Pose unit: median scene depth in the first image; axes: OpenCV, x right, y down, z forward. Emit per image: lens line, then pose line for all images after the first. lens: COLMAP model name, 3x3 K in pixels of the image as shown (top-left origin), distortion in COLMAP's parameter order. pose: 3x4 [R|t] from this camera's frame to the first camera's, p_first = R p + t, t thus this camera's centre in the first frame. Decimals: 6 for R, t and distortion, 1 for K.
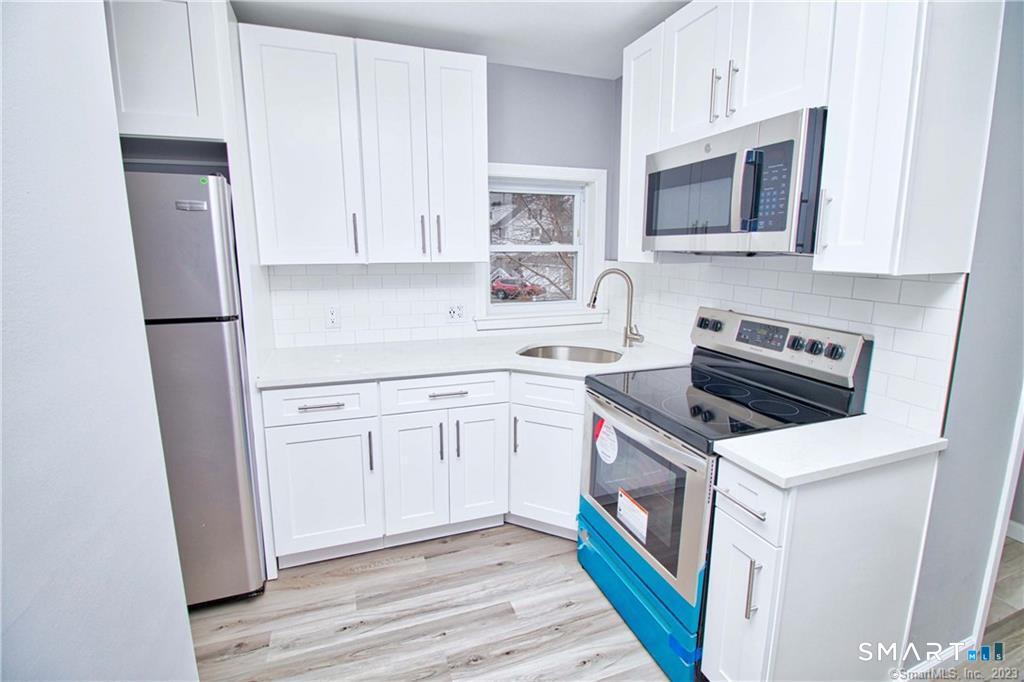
lens RADIAL K [[480.5, 0, 514.6], [0, 480.5, 336.2], [0, 0, 1]] dist [-0.004835, -0.005848]
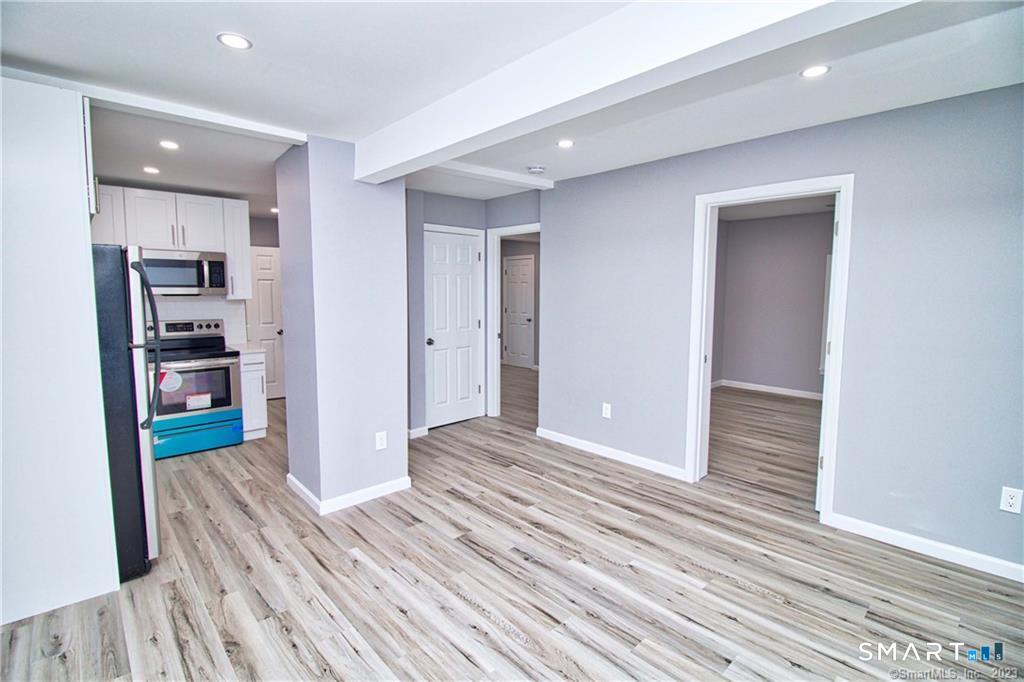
lens RADIAL K [[480.5, 0, 510.9], [0, 480.5, 332.5], [0, 0, 1]] dist [-0.004835, -0.005848]
pose [[-0.383165, -0.083885, 0.919863, -2.641323], [0.165137, 0.973602, 0.157573, -0.090293], [-0.908798, 0.212280, -0.359198, 0.378137]]
